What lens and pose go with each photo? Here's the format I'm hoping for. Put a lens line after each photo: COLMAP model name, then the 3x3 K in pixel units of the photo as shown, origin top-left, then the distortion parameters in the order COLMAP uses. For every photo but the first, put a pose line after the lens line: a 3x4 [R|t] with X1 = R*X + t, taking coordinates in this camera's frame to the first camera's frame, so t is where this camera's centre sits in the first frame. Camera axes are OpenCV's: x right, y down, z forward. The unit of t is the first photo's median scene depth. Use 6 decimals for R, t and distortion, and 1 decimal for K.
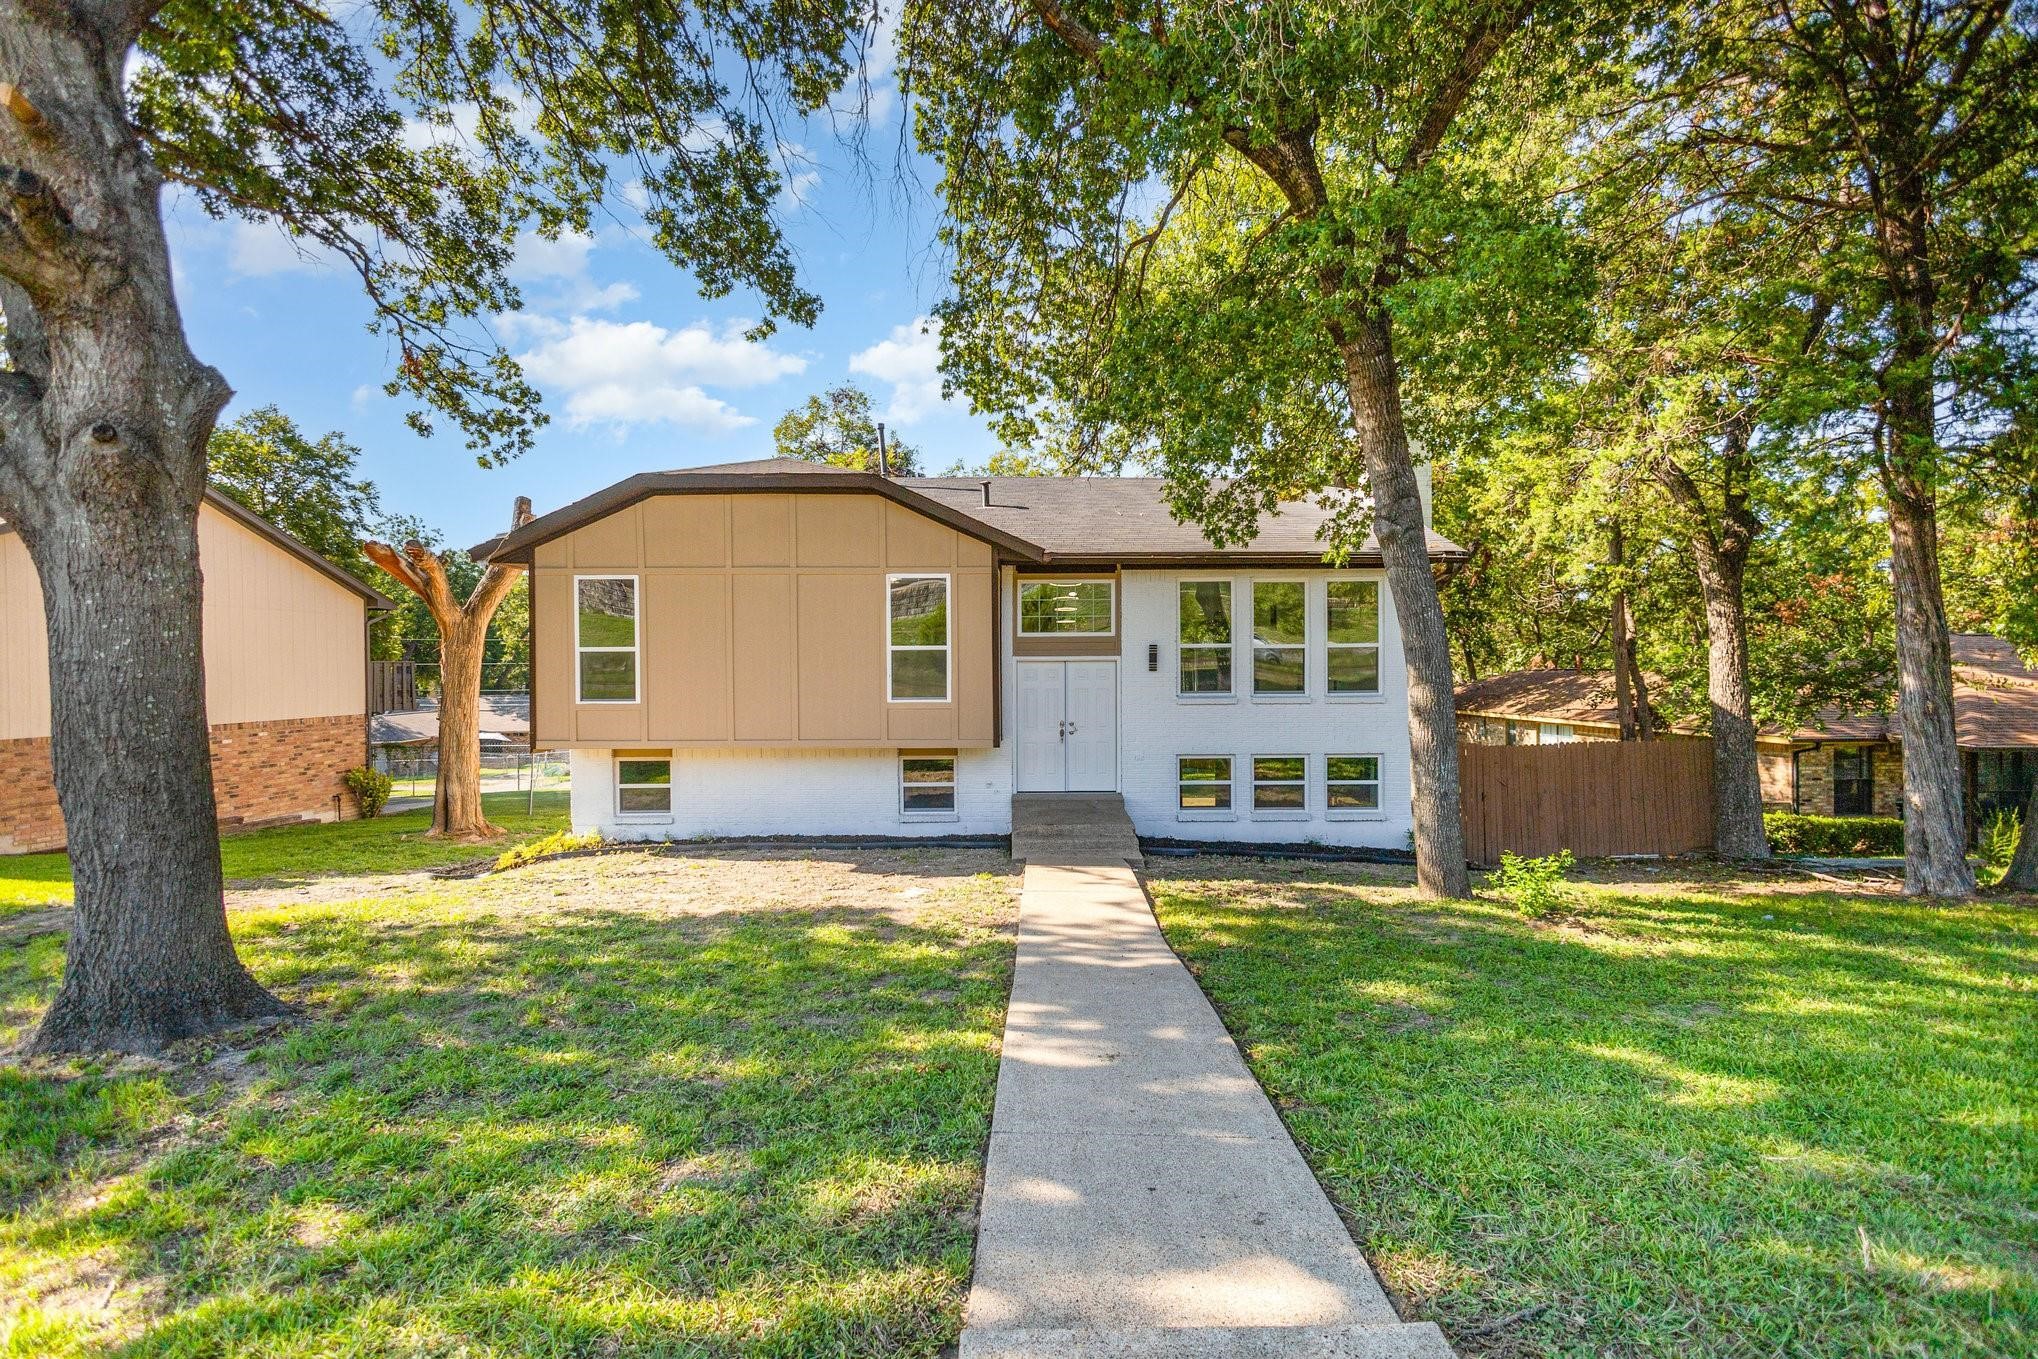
lens RADIAL K [[941.2, 0, 1019.0], [0, 941.2, 679.5], [0, 0, 1]] dist [0.005023, -0.000093]
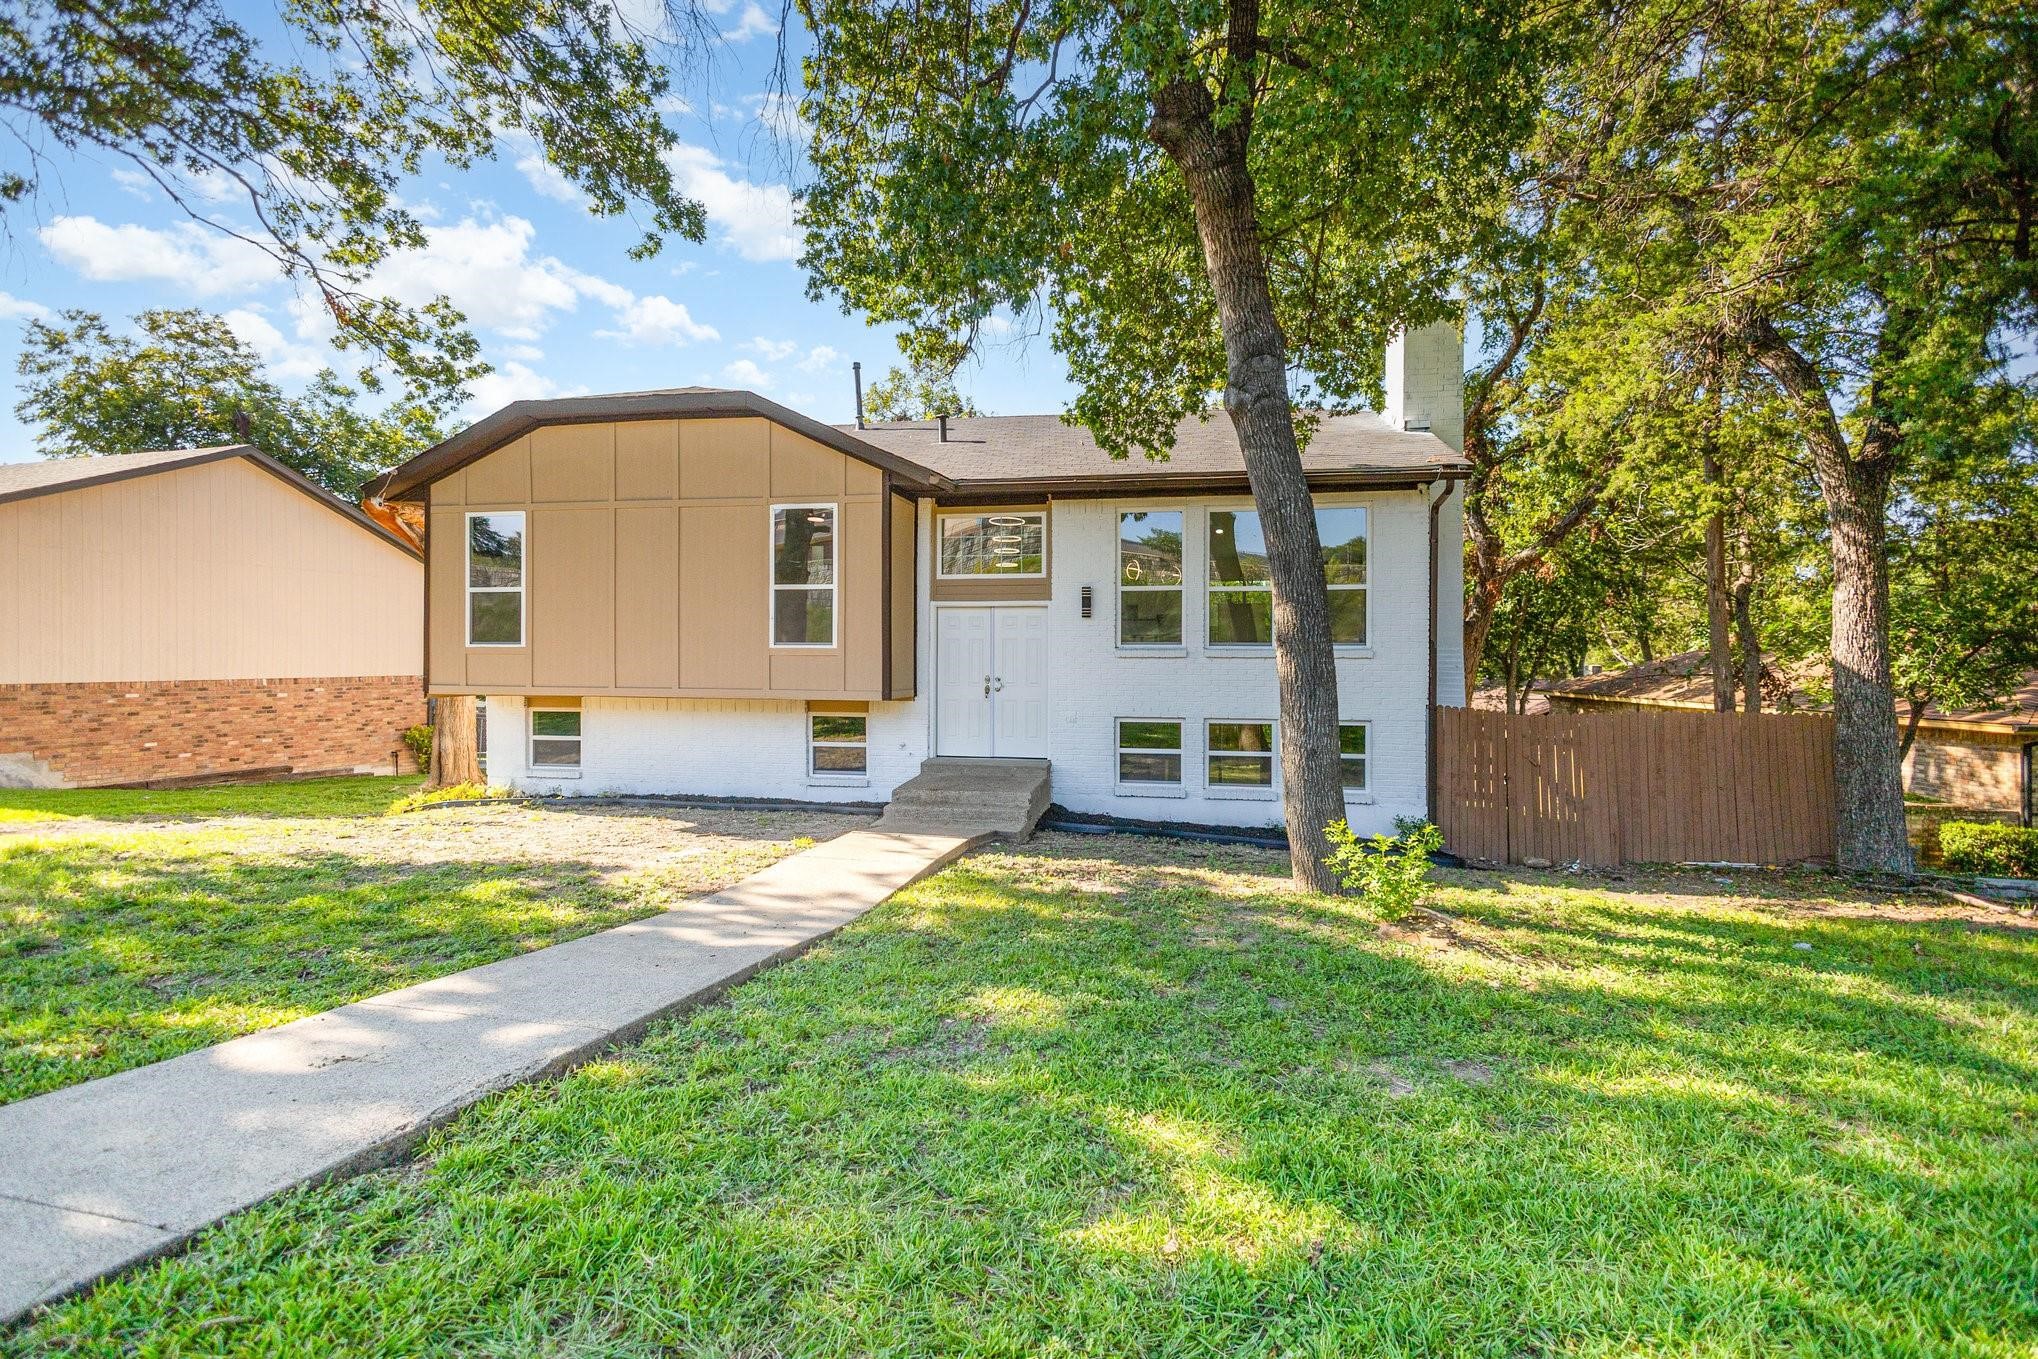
lens RADIAL K [[944.3, 0, 1017.9], [0, 944.3, 665.2], [0, 0, 1]] dist [0.004427, 0.000414]
pose [[0.982477, 0.011182, -0.186050, 0.251882], [-0.012885, 0.999885, -0.007946, 0.043513], [0.185940, 0.010204, 0.982508, 0.156343]]
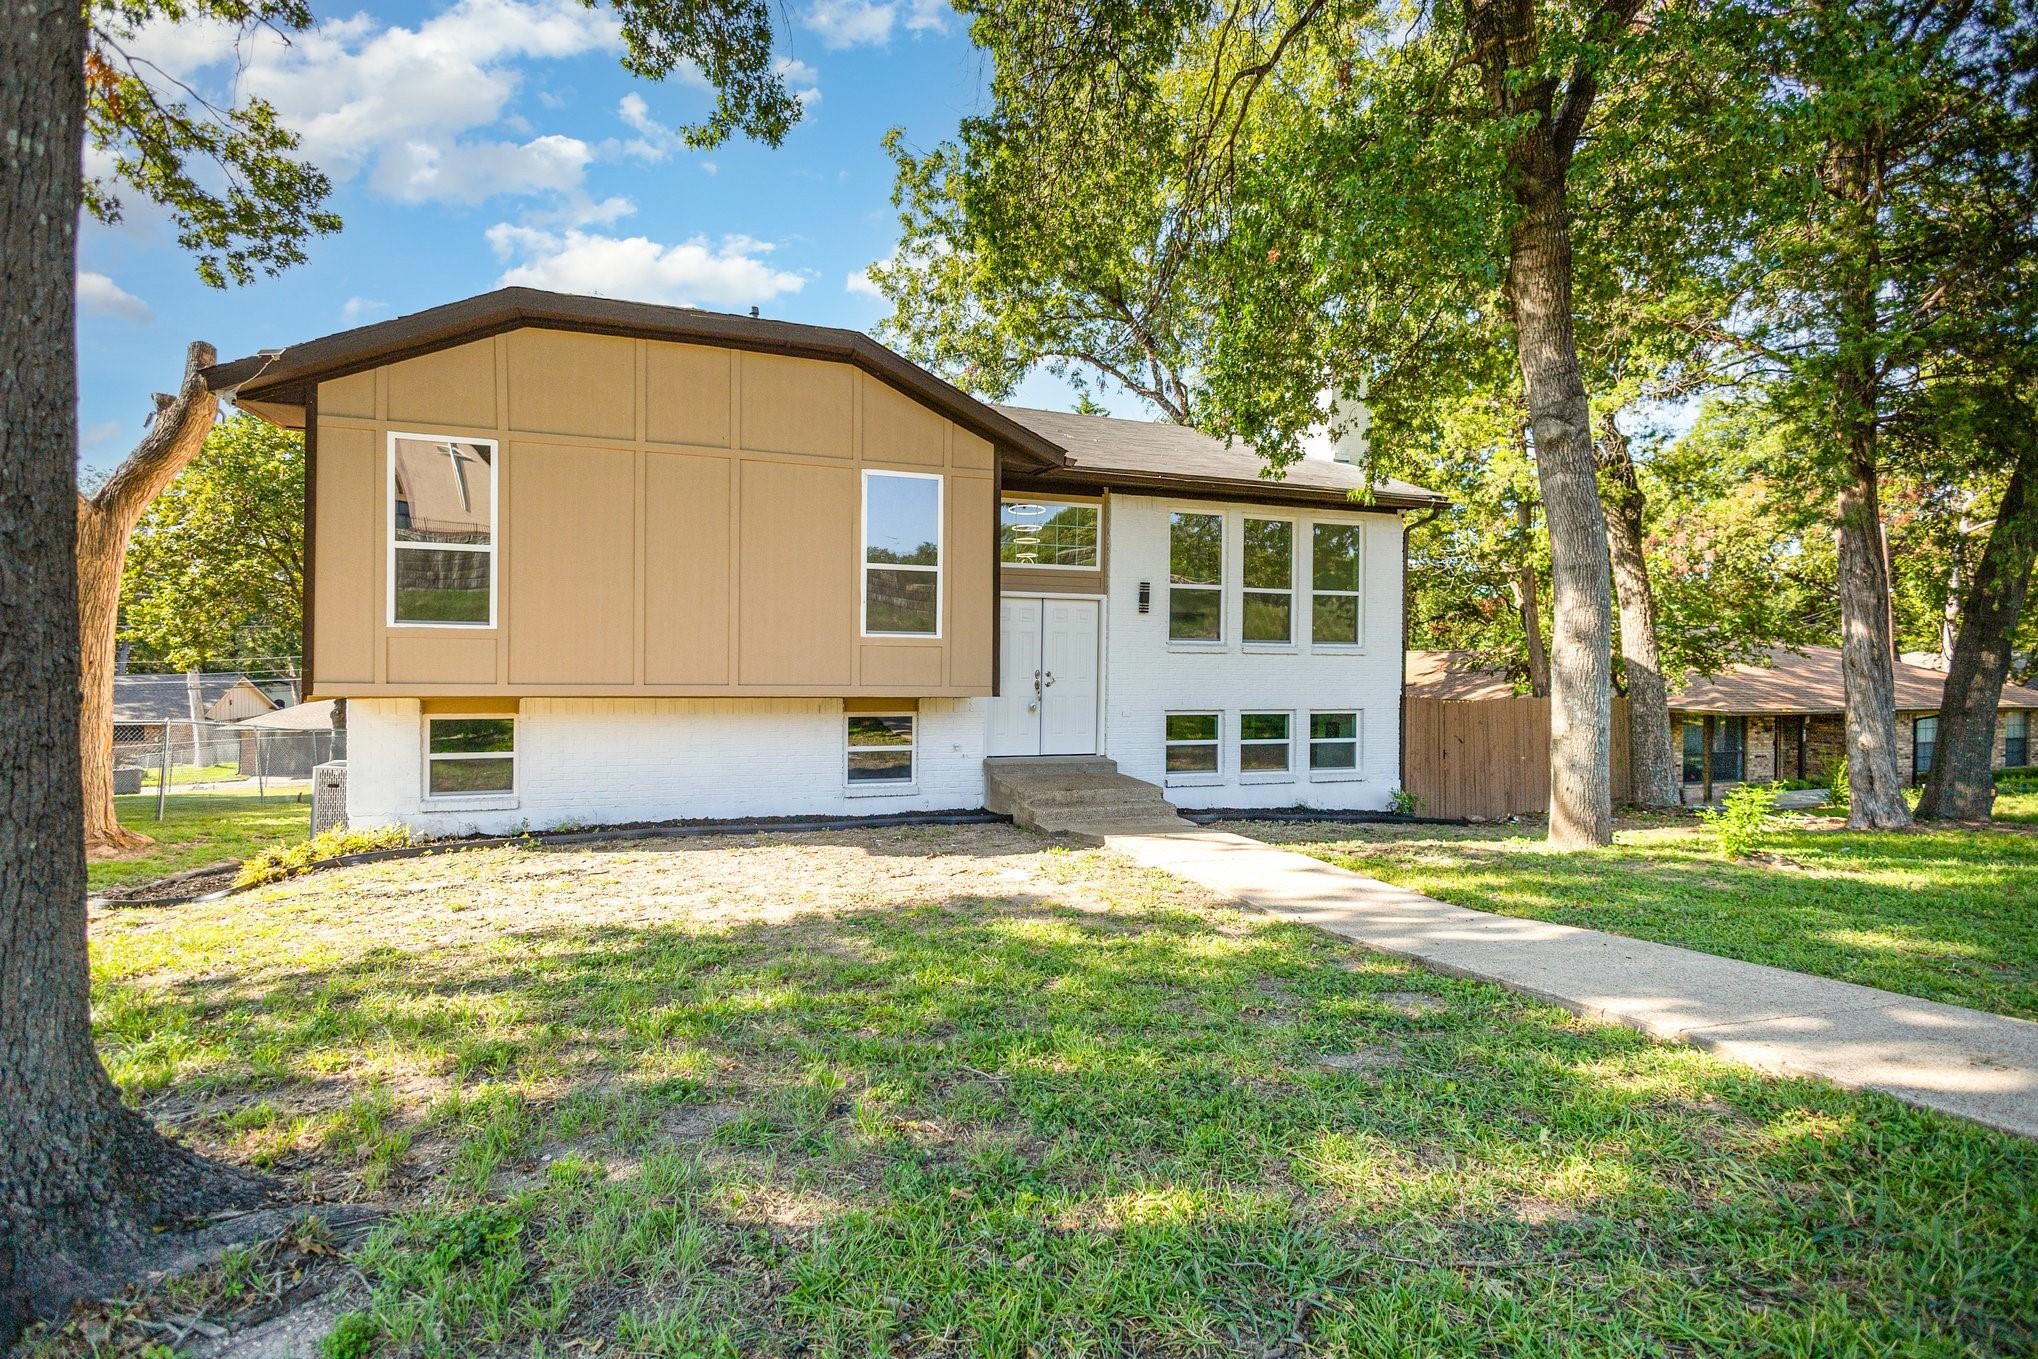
lens RADIAL K [[956.7, 0, 1015.0], [0, 956.7, 665.4], [0, 0, 1]] dist [0.002927, 0.000035]
pose [[0.945892, 0.015755, 0.324098, -0.264416], [-0.011946, 0.999834, -0.013739, 0.055154], [-0.324261, 0.009124, 0.945924, 0.219399]]
